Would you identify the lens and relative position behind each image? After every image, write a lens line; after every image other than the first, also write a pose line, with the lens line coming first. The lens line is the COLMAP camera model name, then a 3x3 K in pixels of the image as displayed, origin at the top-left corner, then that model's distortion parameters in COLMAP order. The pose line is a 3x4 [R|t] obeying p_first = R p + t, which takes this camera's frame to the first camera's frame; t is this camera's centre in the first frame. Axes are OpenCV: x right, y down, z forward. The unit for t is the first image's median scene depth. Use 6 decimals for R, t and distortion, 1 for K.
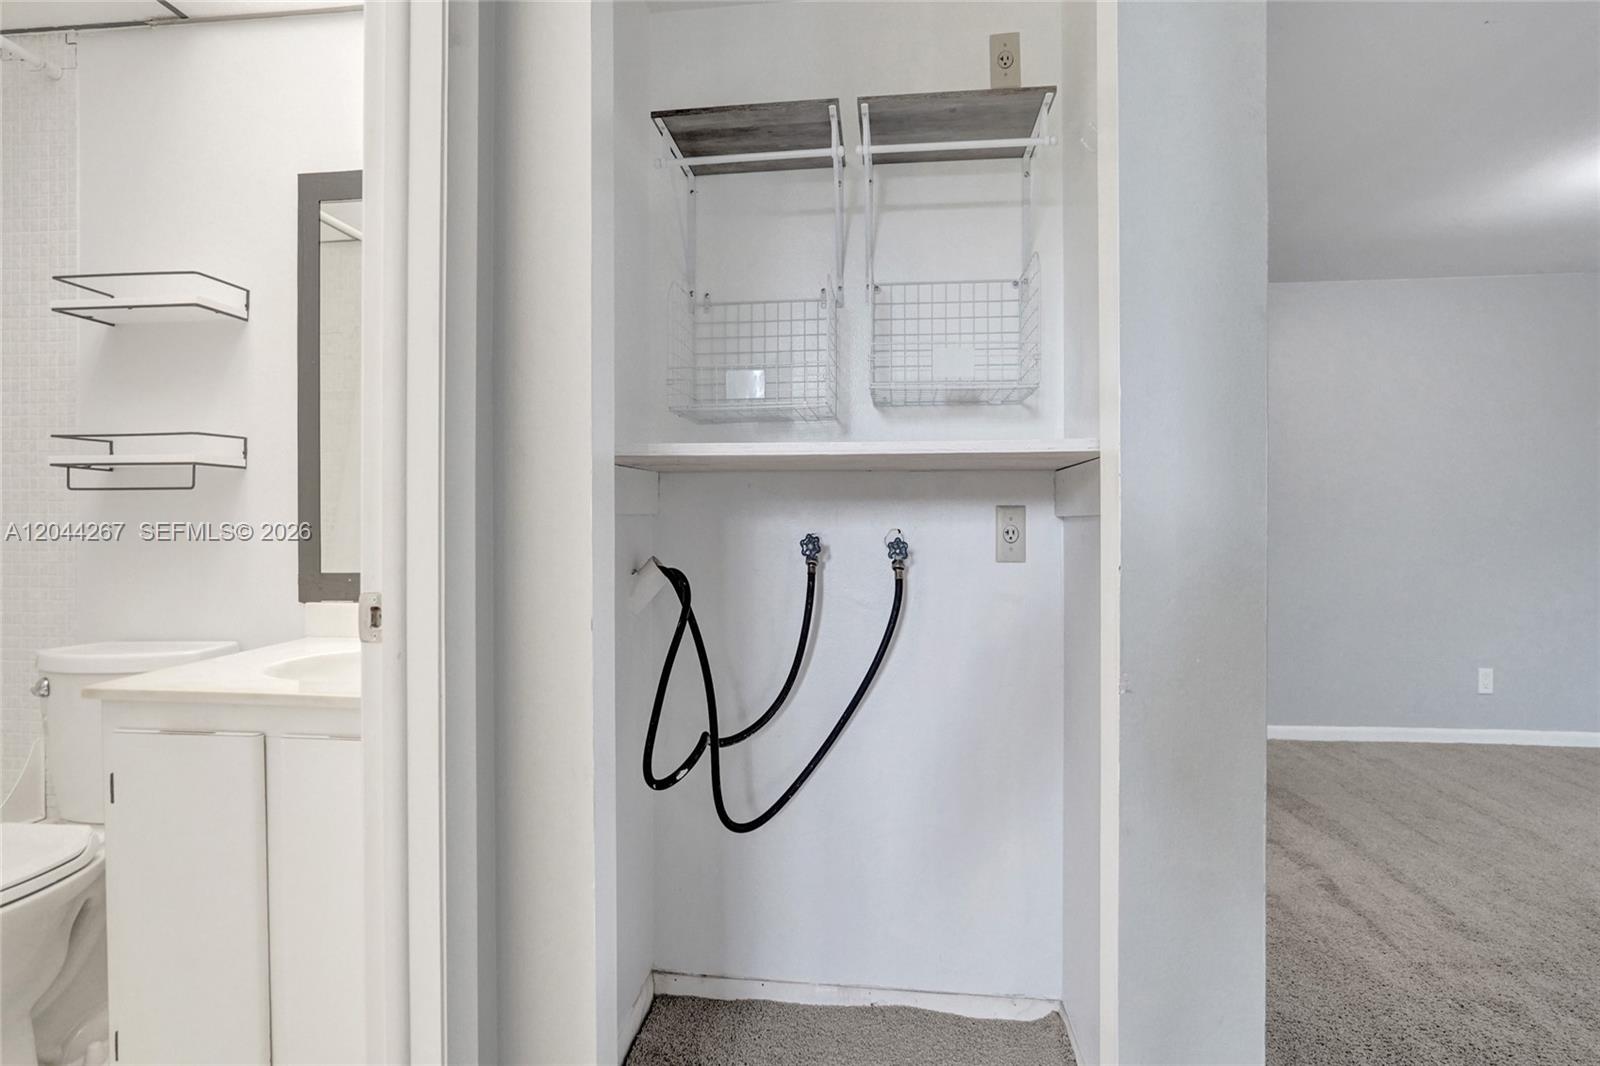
lens RADIAL K [[732.4, 0, 806.7], [0, 732.4, 522.6], [0, 0, 1]] dist [-0.039578, 0.011152]
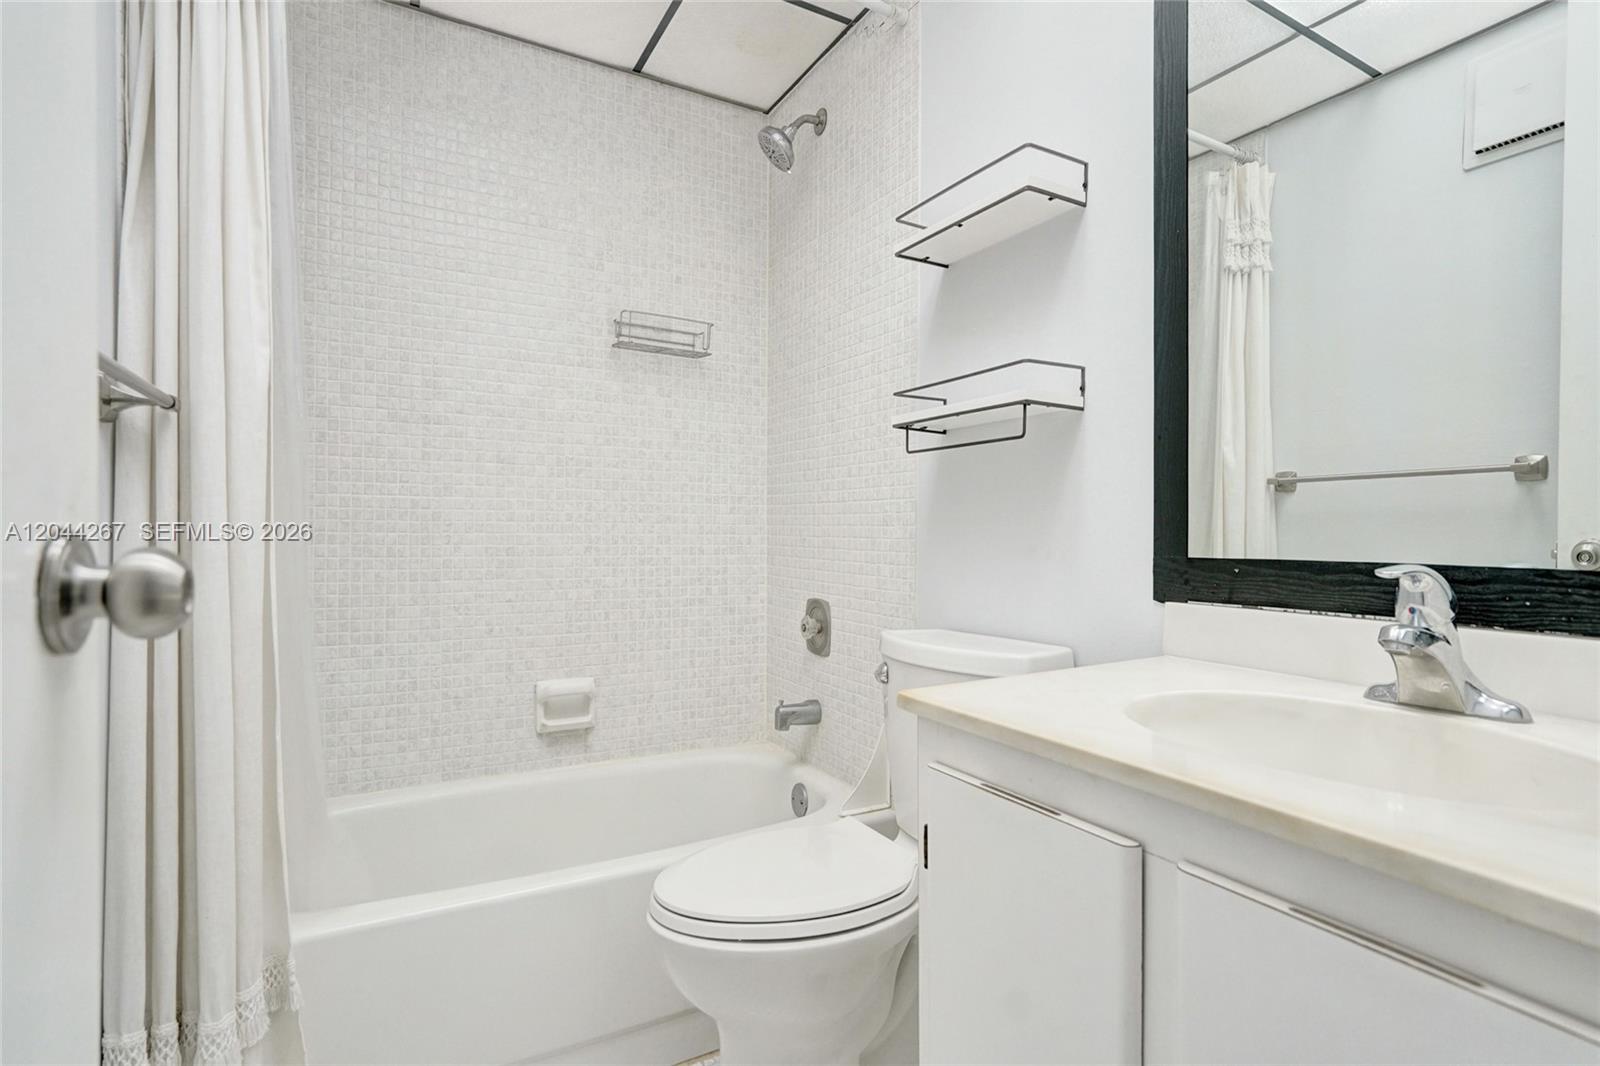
lens RADIAL K [[780.9, 0, 800.0], [0, 780.9, 533.0], [0, 0, 1]] dist [-0.002658, -0.000135]
pose [[0.561502, 0.006917, -0.827447, -0.419979], [-0.009483, 0.999953, 0.001924, 0.071149], [0.827421, 0.006766, 0.561541, 0.468385]]
